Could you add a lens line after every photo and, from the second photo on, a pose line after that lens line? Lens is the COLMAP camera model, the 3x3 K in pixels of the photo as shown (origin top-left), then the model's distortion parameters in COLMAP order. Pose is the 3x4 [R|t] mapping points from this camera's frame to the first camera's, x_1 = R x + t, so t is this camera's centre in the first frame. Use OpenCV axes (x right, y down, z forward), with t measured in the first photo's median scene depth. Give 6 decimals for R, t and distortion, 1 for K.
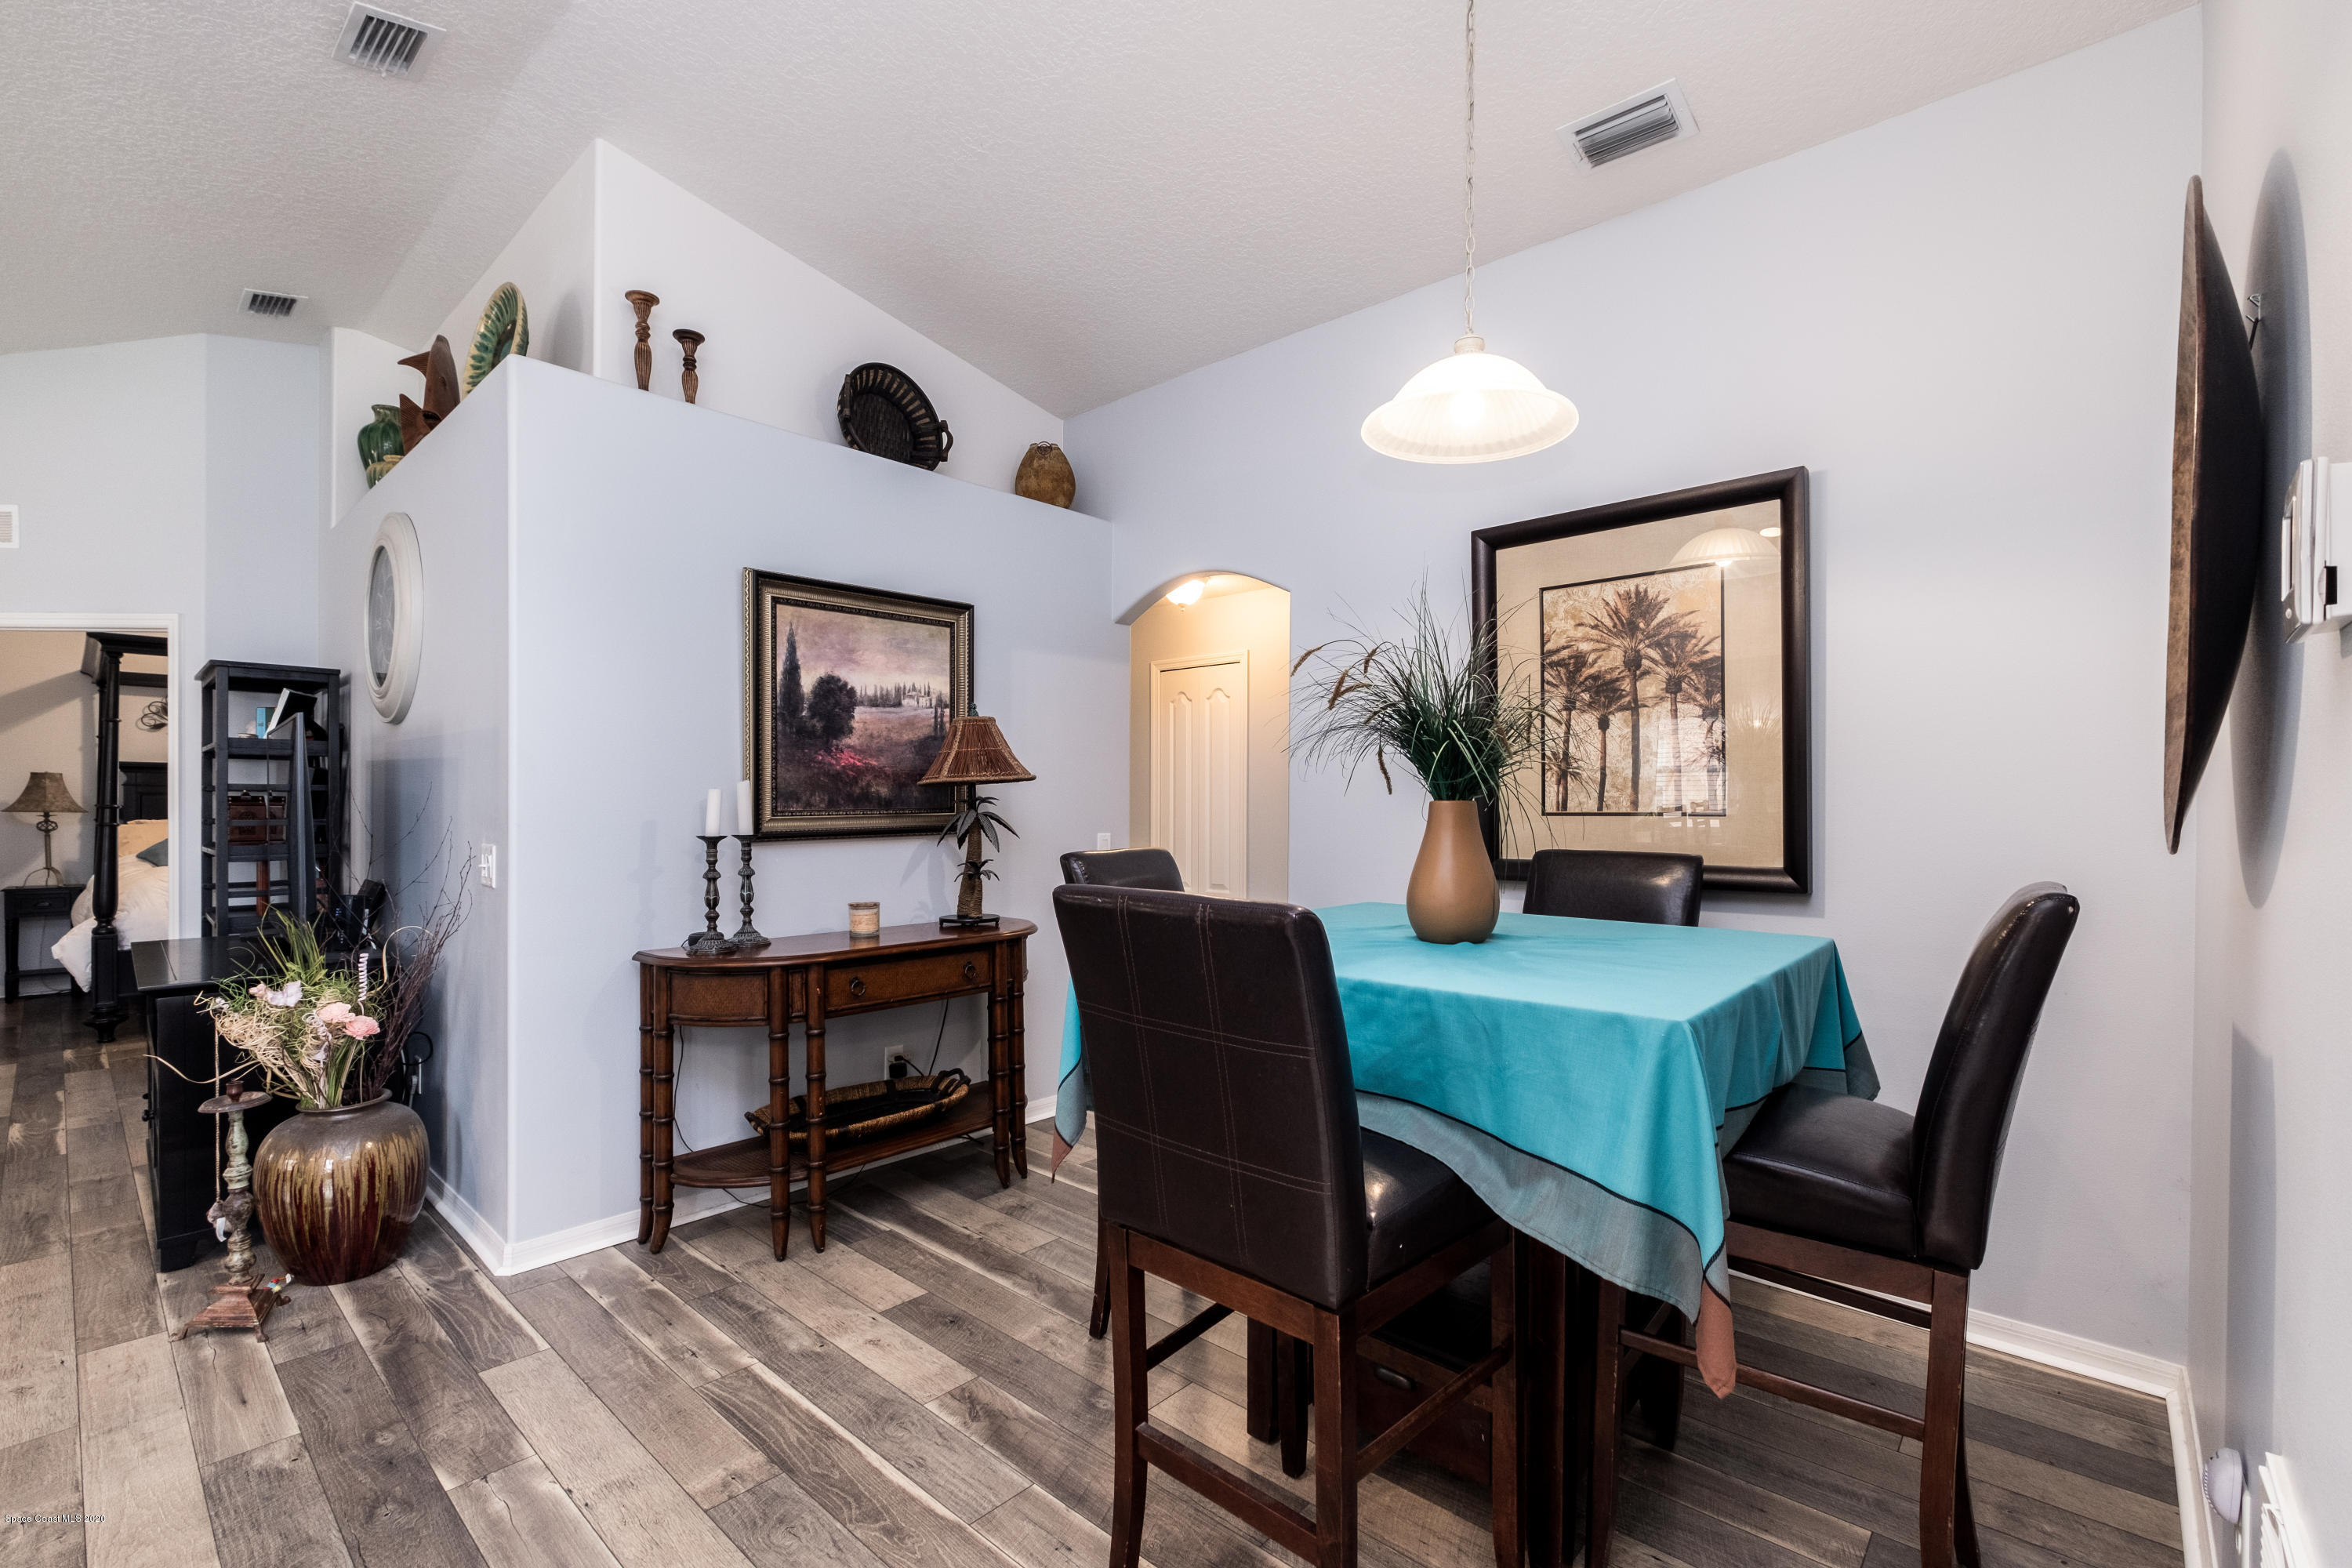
lens RADIAL K [[1027.8, 0, 1174.6], [0, 1027.8, 781.1], [0, 0, 1]] dist [-0.003465, -0.000071]
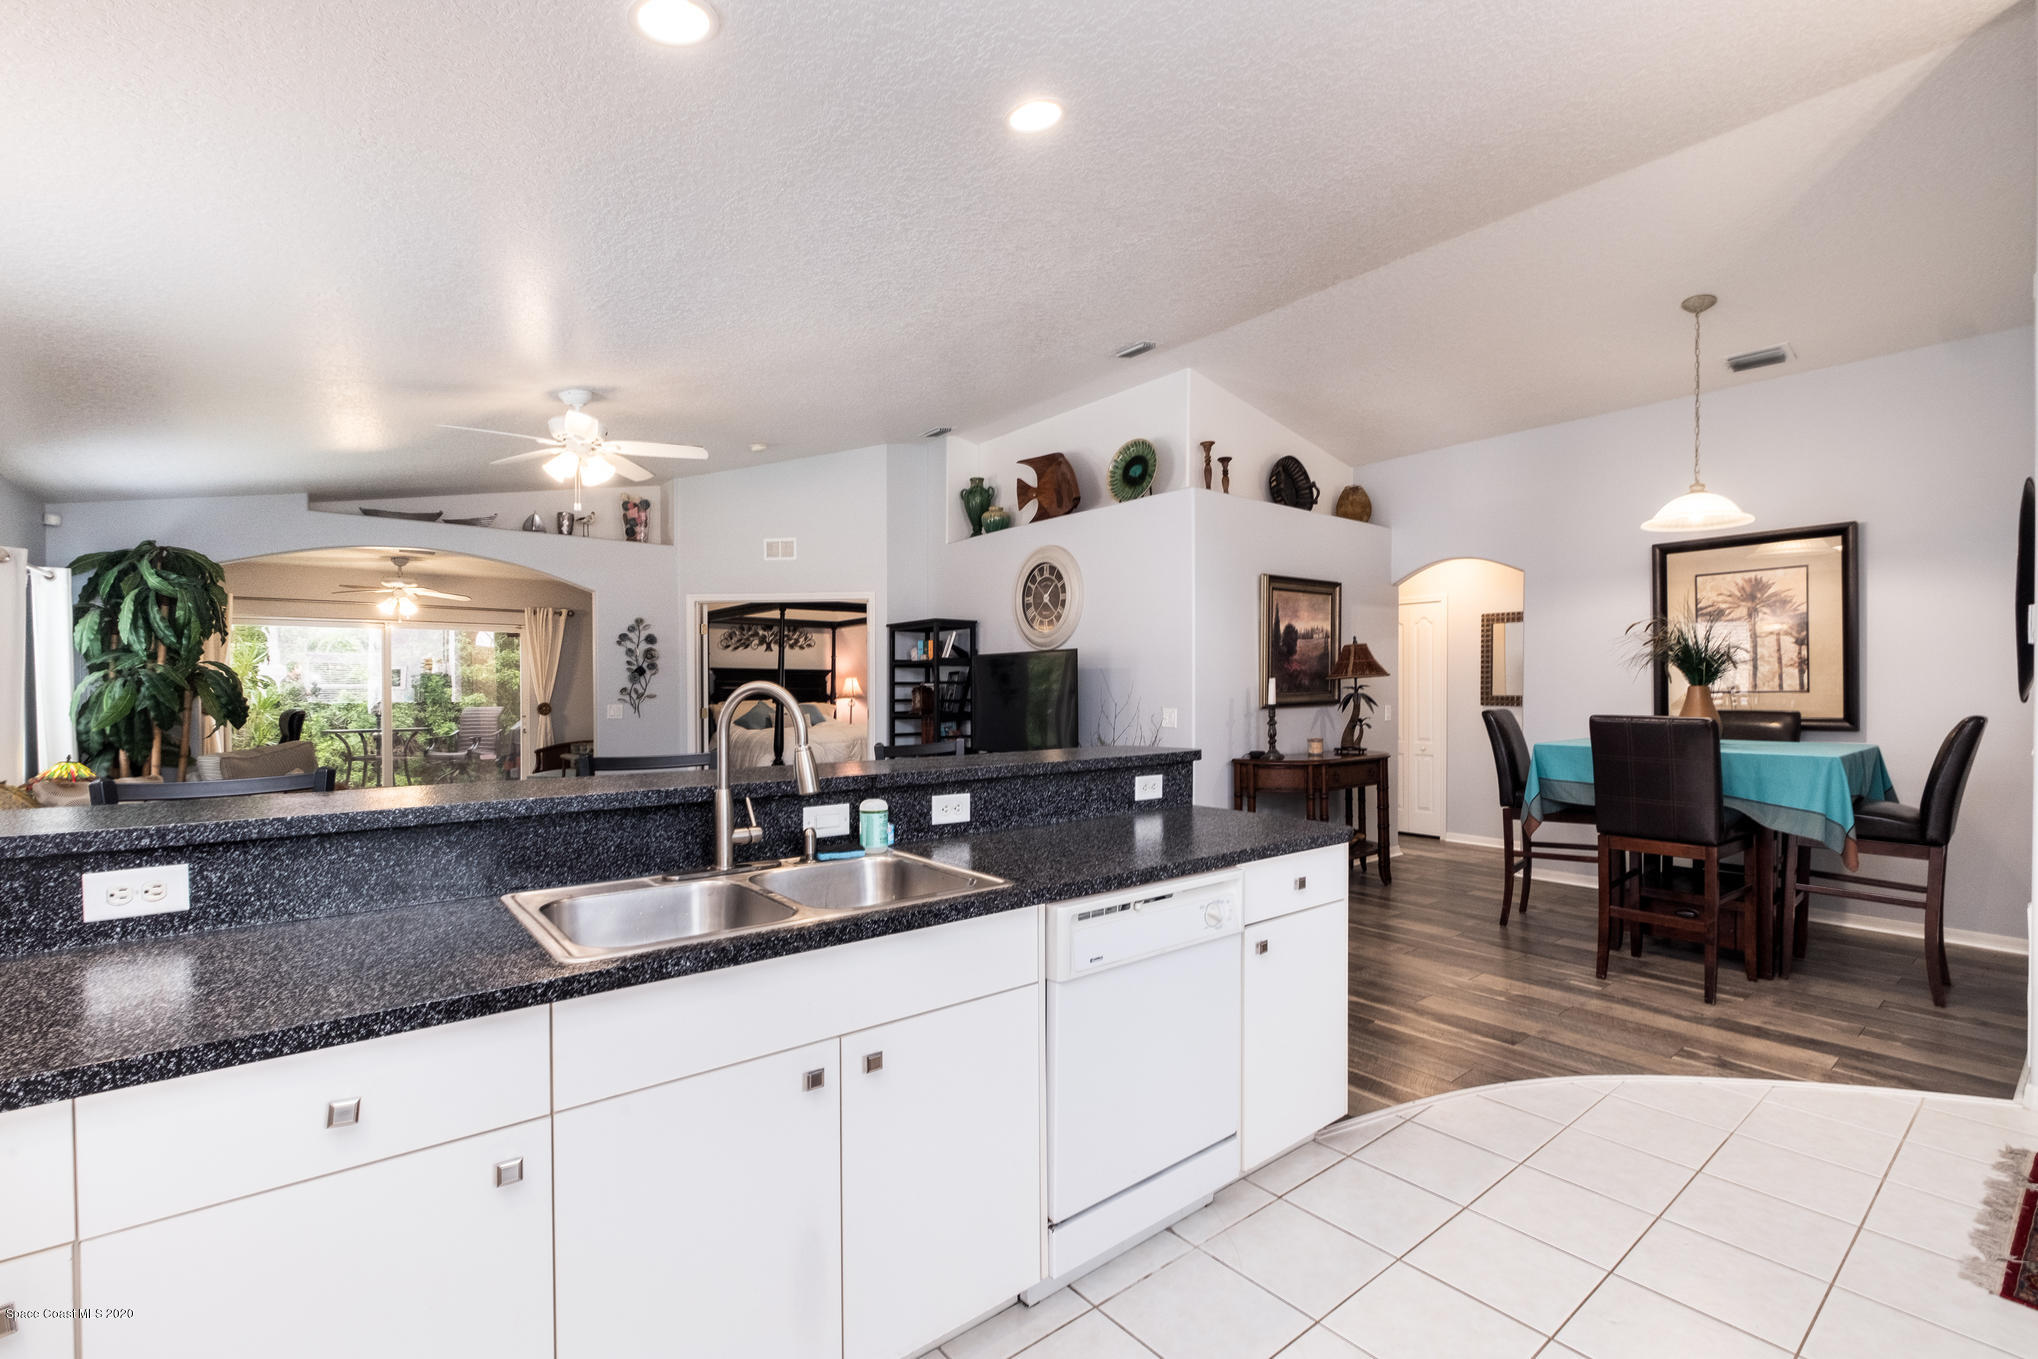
lens RADIAL K [[890.5, 0, 1017.7], [0, 890.5, 677.0], [0, 0, 1]] dist [-0.003465, -0.000071]
pose [[0.986761, -0.008782, -0.161941, -0.608038], [0.010031, 0.999926, 0.006897, -0.019495], [0.161868, -0.008430, 0.986776, -0.825262]]
